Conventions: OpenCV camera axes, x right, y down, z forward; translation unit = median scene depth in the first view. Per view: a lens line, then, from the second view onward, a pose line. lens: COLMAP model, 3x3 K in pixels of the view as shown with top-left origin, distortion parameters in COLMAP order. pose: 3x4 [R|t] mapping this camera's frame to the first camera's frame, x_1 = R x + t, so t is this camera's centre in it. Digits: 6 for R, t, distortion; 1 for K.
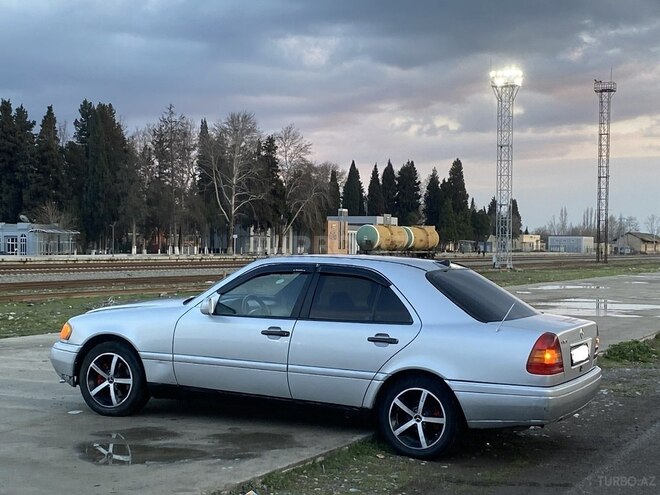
lens RADIAL K [[1078.9, 0, 366.4], [0, 1078.9, 247.7], [0, 0, 1]] dist [0.132557, -0.232709]
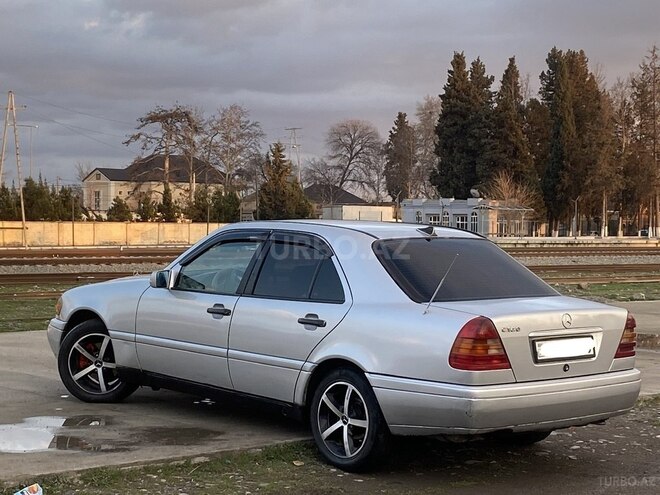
lens RADIAL K [[1360.2, 0, 359.1], [0, 1360.2, 227.9], [0, 0, 1]] dist [0.123054, -0.078285]
pose [[0.923484, 0.001148, -0.383636, 0.429427], [-0.001336, 0.999999, -0.000224, 0.014324], [0.383635, 0.000720, 0.923484, 0.063161]]
